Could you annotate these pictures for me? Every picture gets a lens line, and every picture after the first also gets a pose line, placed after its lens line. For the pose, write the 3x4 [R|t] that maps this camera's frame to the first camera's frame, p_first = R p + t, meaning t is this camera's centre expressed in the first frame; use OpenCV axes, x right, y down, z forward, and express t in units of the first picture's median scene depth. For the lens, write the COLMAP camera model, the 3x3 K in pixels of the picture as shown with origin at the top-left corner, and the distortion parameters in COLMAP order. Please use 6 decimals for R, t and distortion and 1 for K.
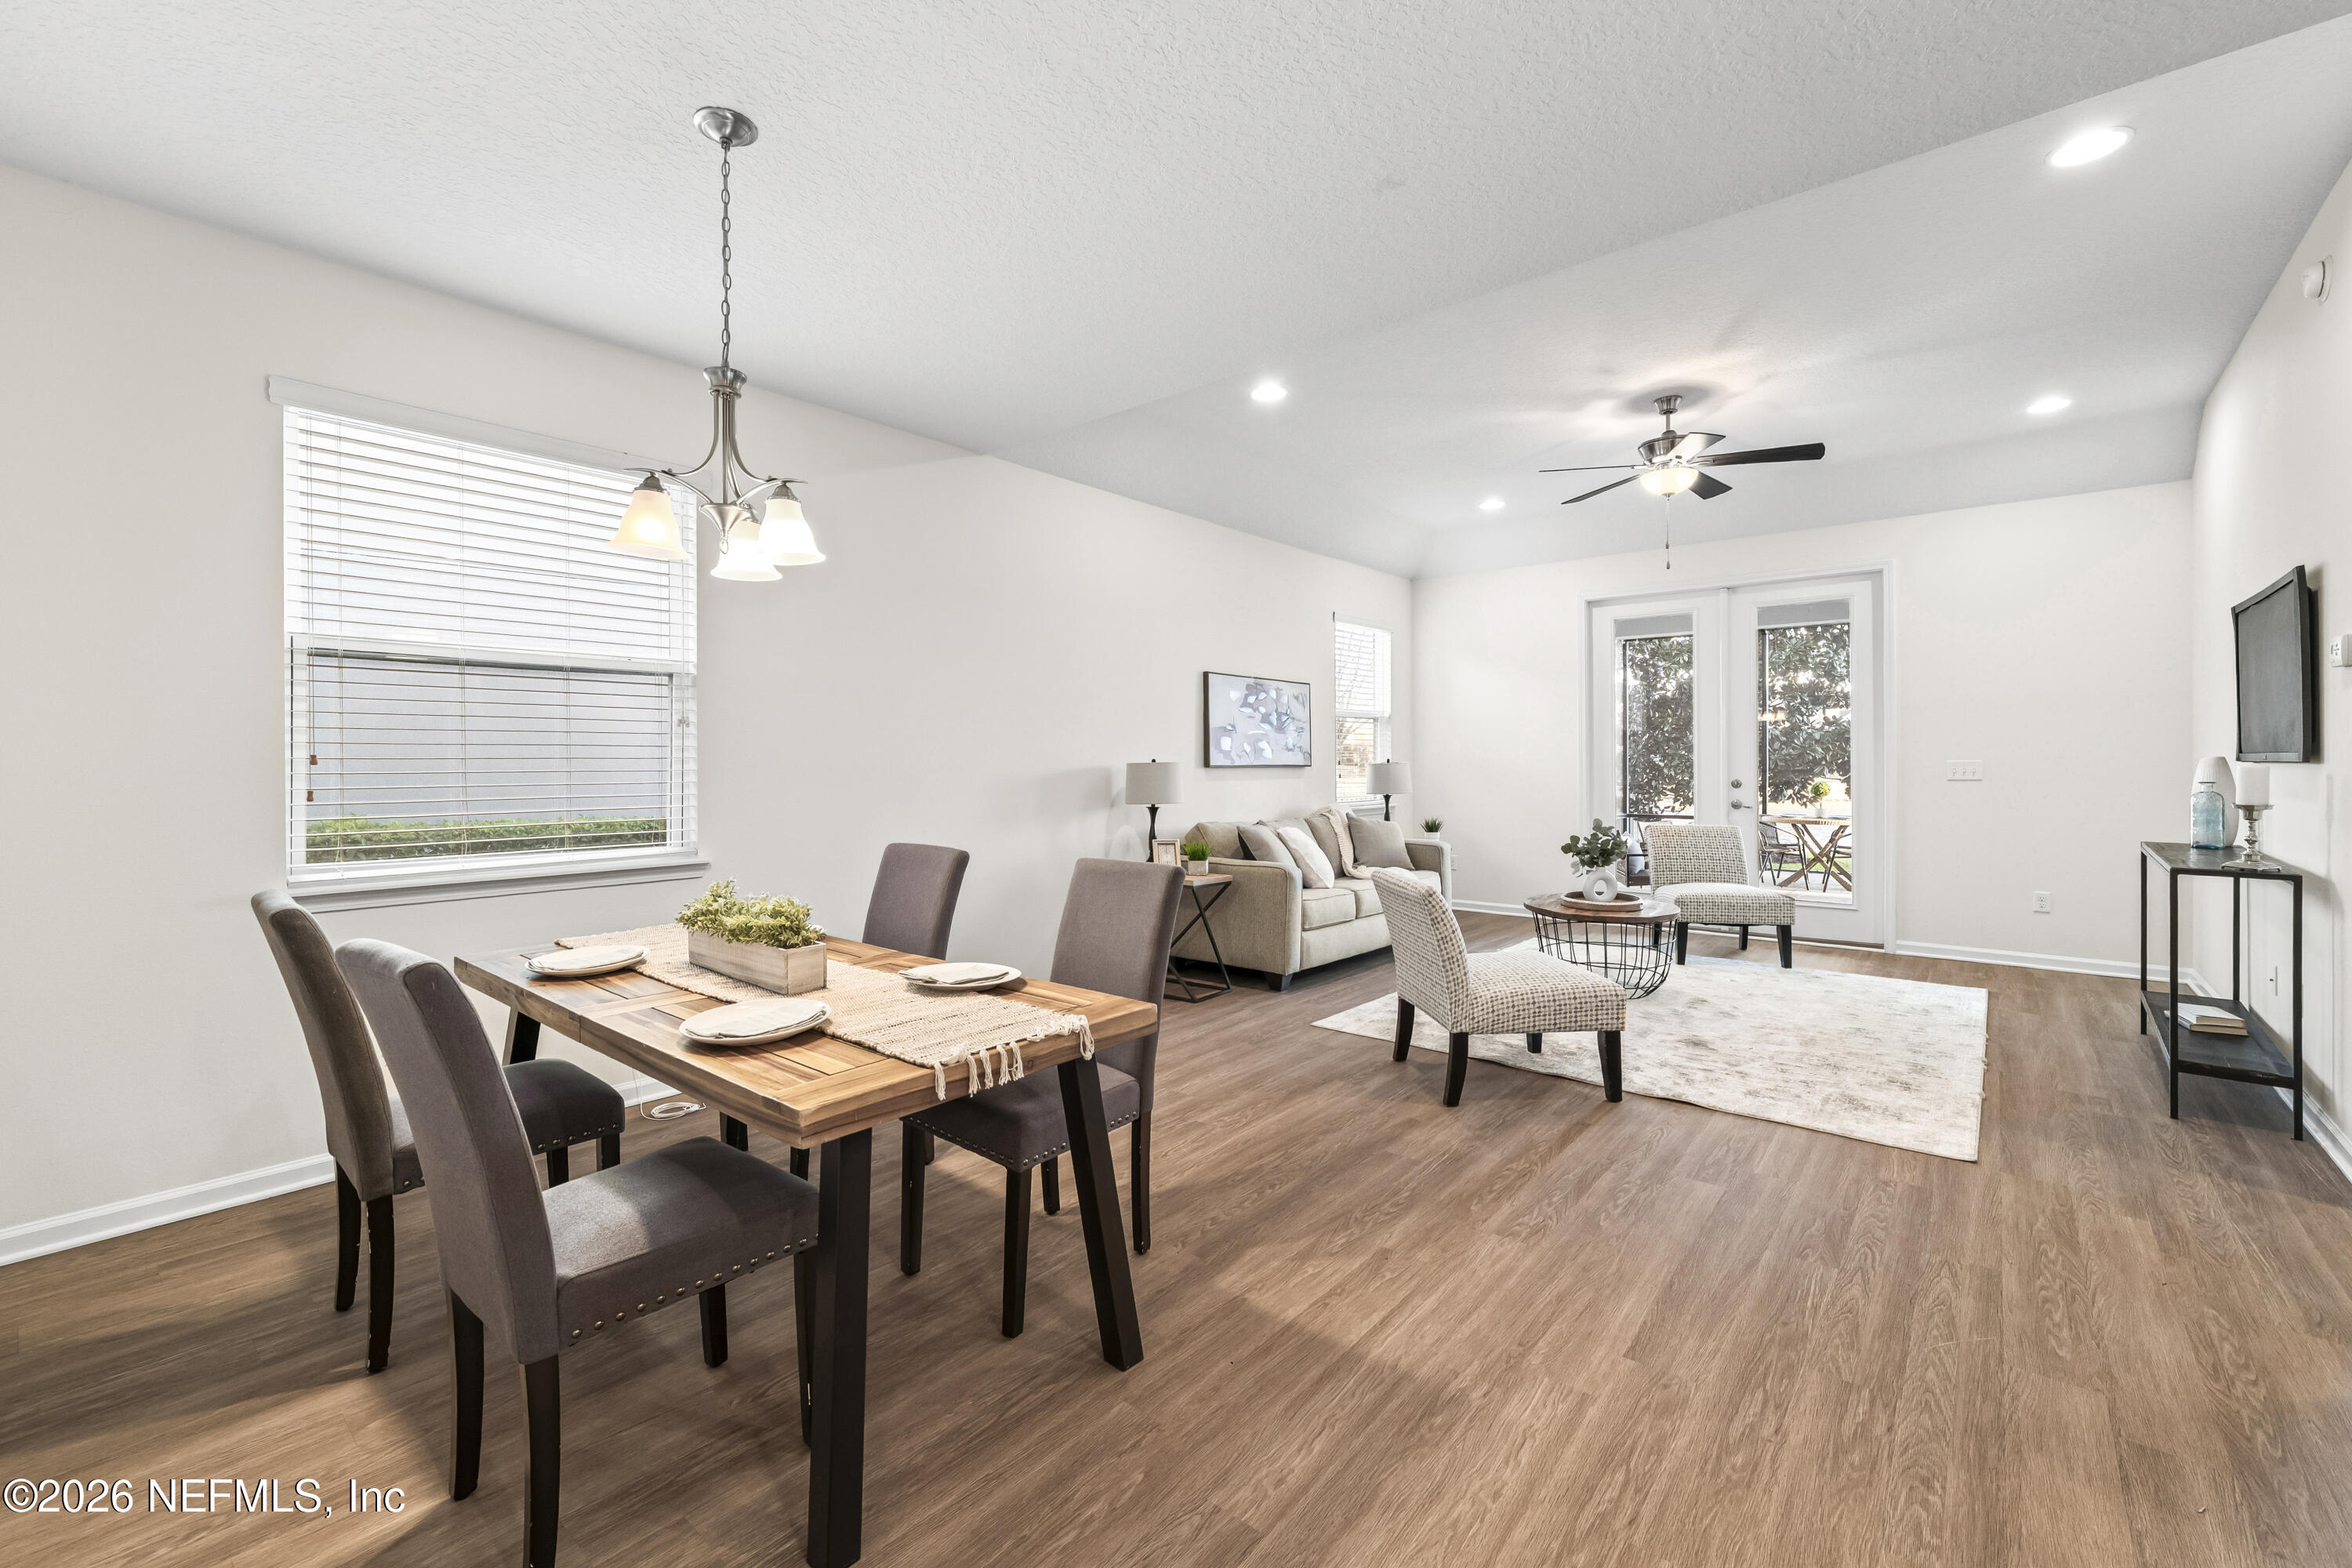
lens RADIAL K [[975.9, 0, 1166.5], [0, 975.9, 763.8], [0, 0, 1]] dist [0.001255, 0.000882]
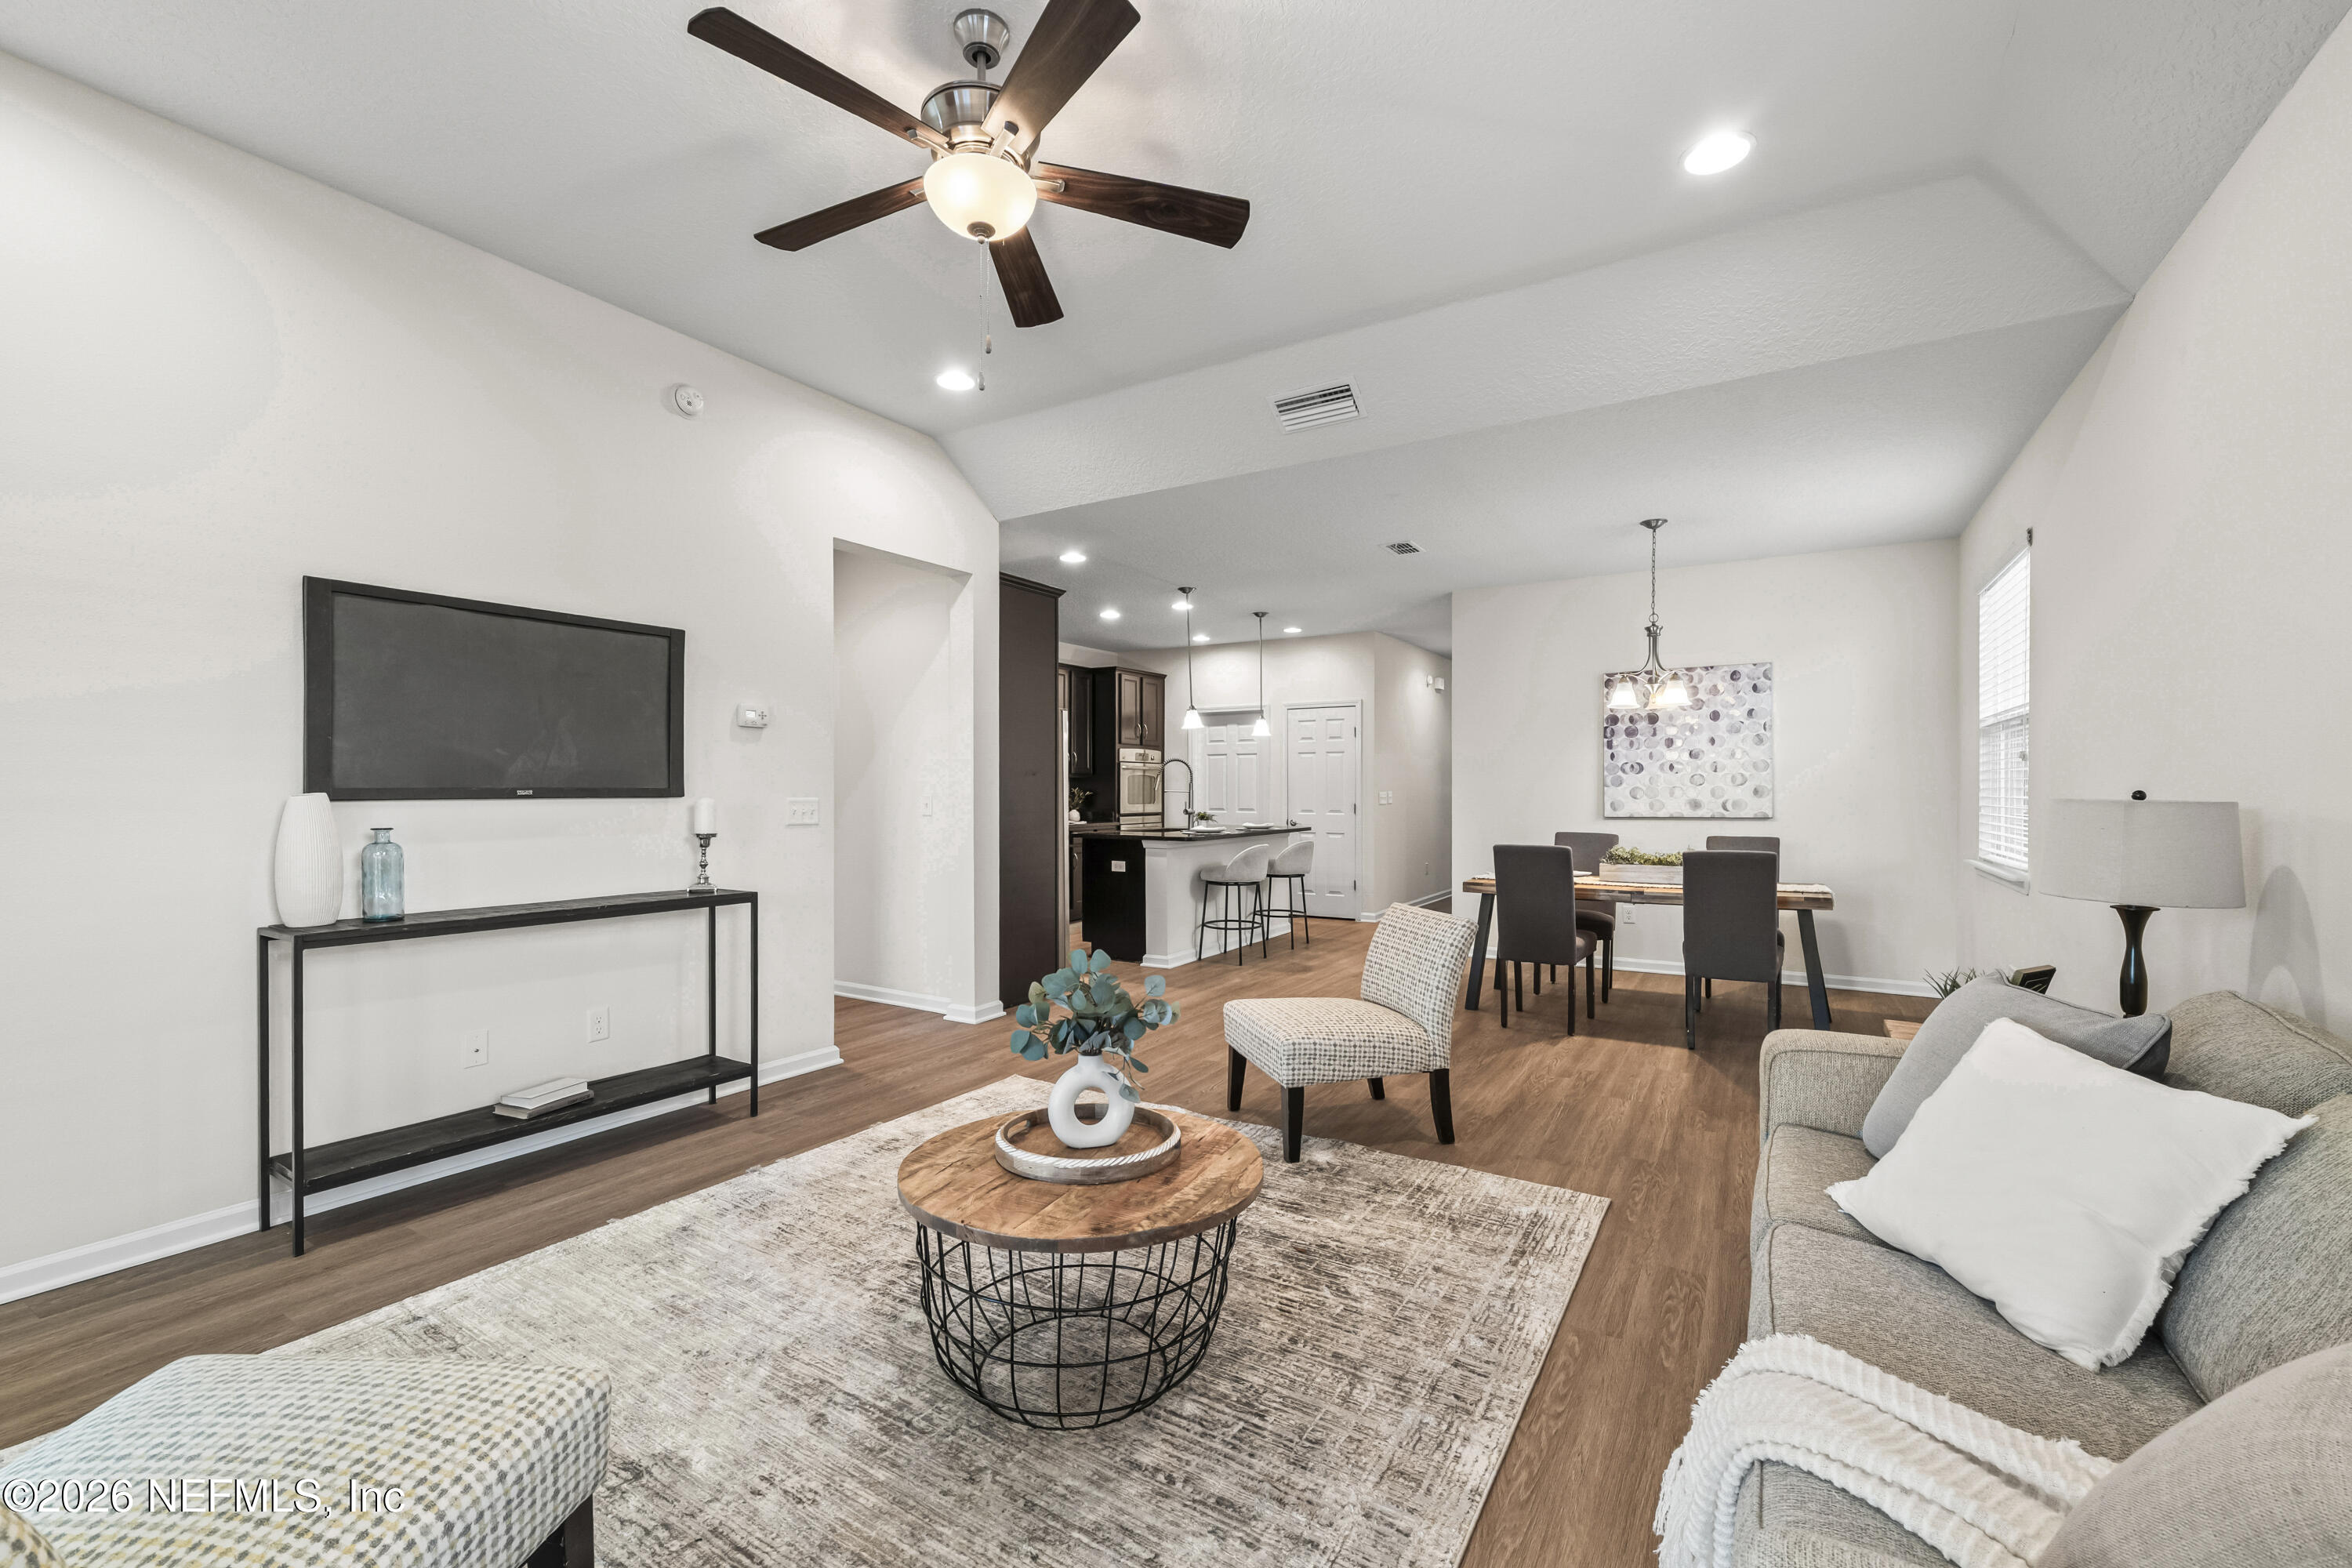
lens RADIAL K [[976.2, 0, 1175.6], [0, 976.2, 796.8], [0, 0, 1]] dist [0.000004, -0.000025]
pose [[-0.988297, 0.005928, -0.152429, 0.490047], [0.004255, 0.999927, 0.011297, -0.007960], [0.152485, 0.010516, -0.988250, 1.470125]]
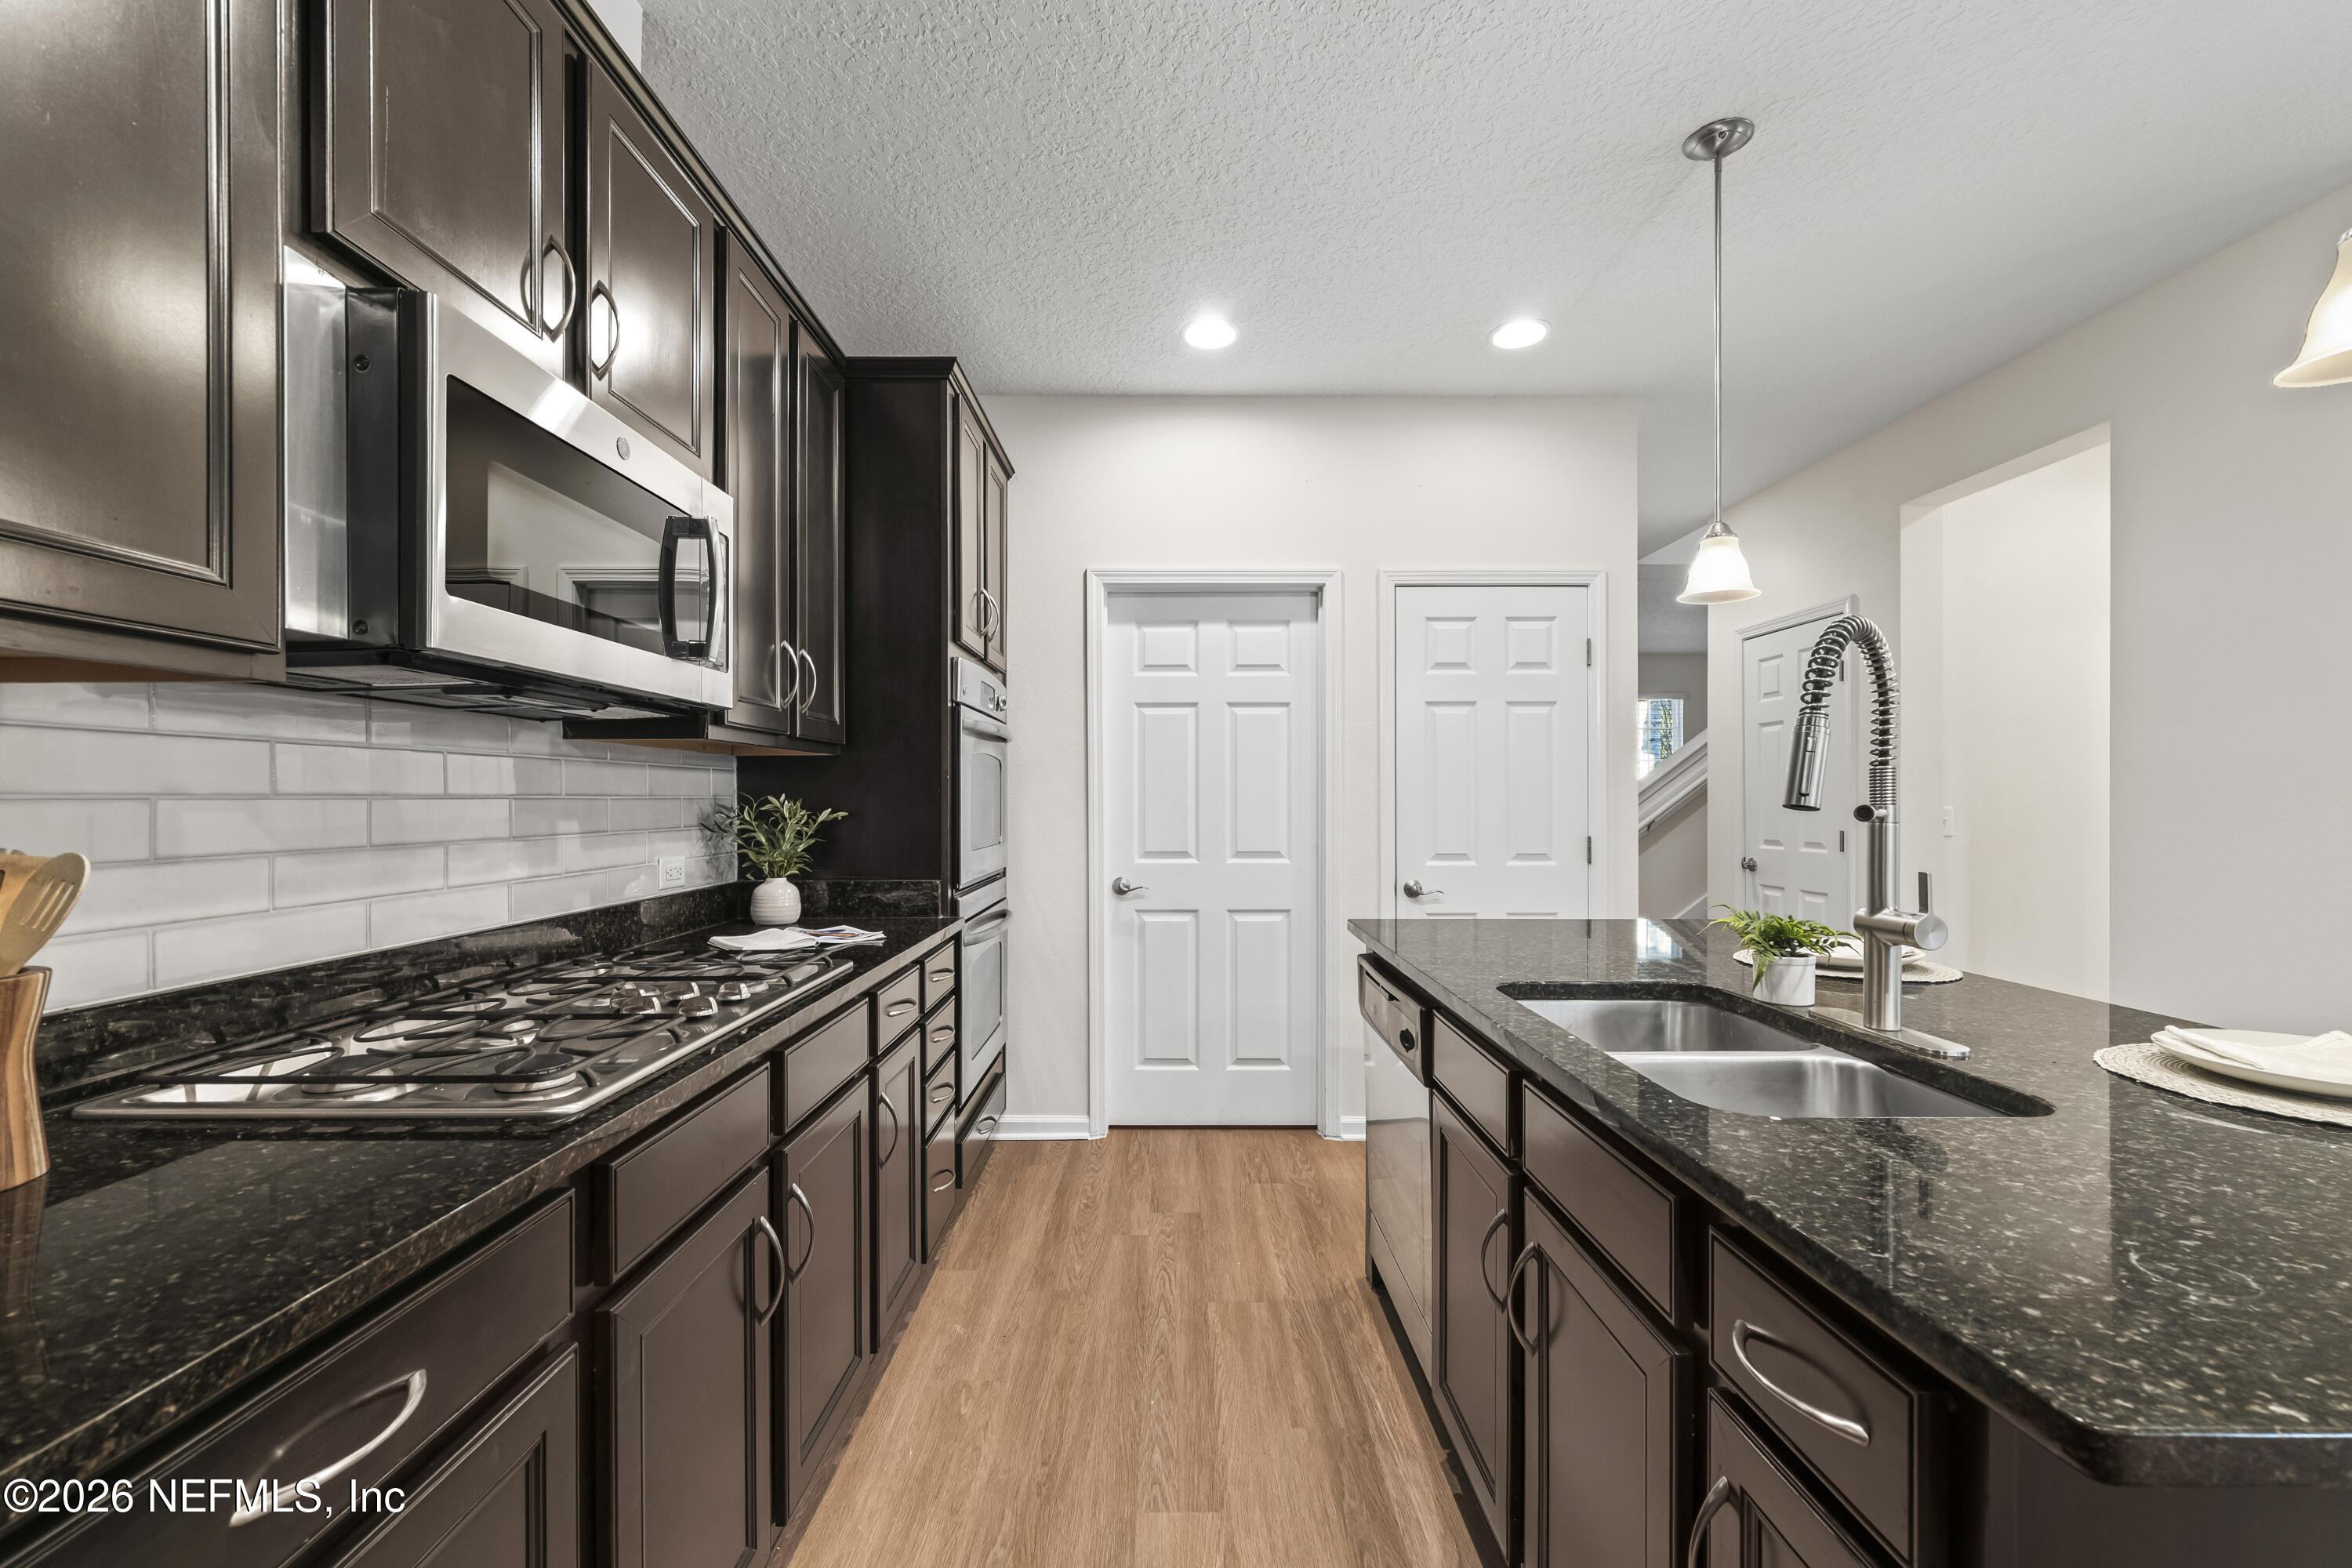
lens RADIAL K [[958.6, 0, 1165.0], [0, 958.6, 794.4], [0, 0, 1]] dist [0.002275, 0.000133]
pose [[-0.761992, 0.002836, -0.647580, 0.566403], [0.001812, 0.999996, 0.002247, -0.005686], [0.647584, 0.000539, -0.761994, 0.018006]]
